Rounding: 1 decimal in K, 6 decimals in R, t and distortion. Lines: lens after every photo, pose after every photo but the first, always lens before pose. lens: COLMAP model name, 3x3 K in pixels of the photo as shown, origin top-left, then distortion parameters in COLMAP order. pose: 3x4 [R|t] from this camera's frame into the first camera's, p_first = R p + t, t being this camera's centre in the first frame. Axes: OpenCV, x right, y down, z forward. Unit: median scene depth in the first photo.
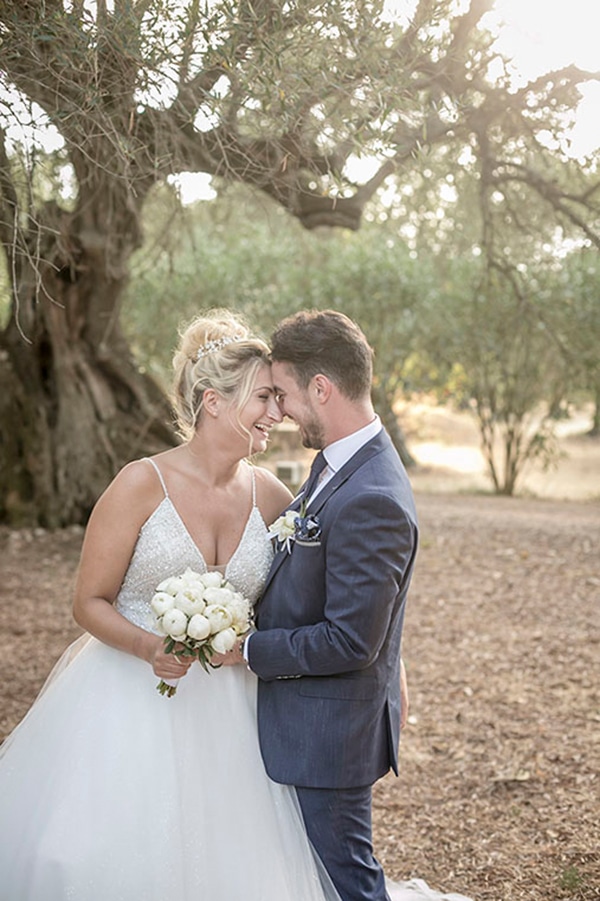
lens RADIAL K [[1372.6, 0, 300.0], [0, 1372.6, 450.5], [0, 0, 1]] dist [-0.054871, -0.090889]
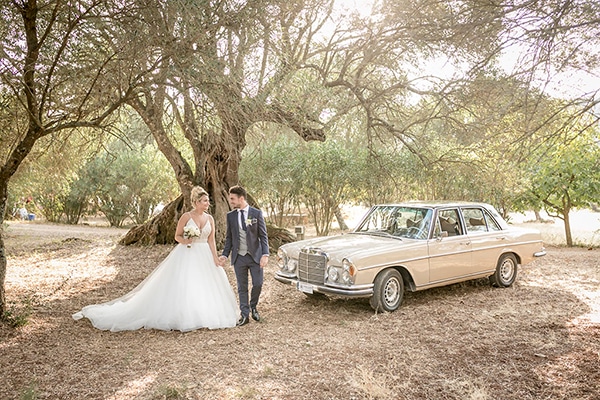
lens RADIAL K [[589.1, 0, 300.0], [0, 589.1, 200.0], [0, 0, 1]] dist [-0.004763, -0.003626]
pose [[0.999899, -0.013591, 0.004075, -0.012798], [0.013766, 0.998824, -0.046497, 0.012201], [-0.003438, 0.046549, 0.998910, -0.168159]]
